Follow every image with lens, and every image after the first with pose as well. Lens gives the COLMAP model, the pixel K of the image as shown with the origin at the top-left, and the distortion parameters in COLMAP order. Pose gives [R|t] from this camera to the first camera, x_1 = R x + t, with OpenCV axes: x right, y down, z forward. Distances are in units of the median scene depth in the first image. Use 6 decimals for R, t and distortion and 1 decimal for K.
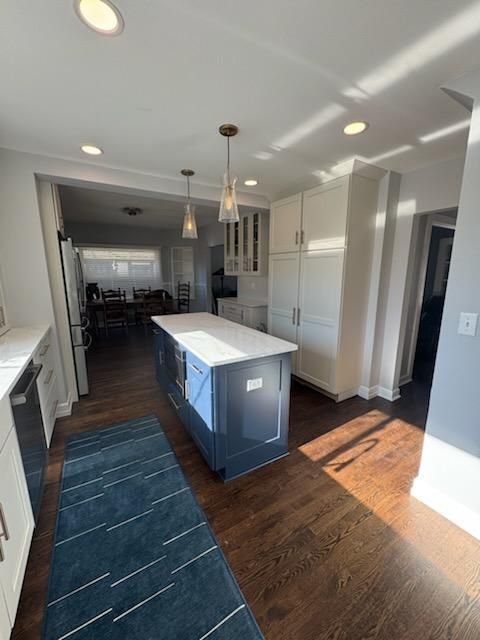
lens RADIAL K [[253.9, 0, 240.0], [0, 253.9, 320.0], [0, 0, 1]] dist [-0.000163, -0.000467]
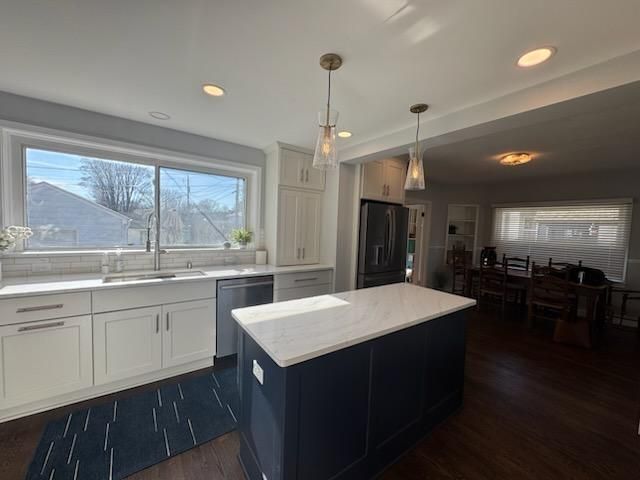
lens RADIAL K [[253.9, 0, 317.6], [0, 253.9, 238.7], [0, 0, 1]] dist [-0.000163, -0.000467]
pose [[0.099004, 0.054705, -0.993582, 0.527907], [-0.227717, 0.973237, 0.030894, -0.133656], [0.968681, 0.223197, 0.108812, 0.660925]]
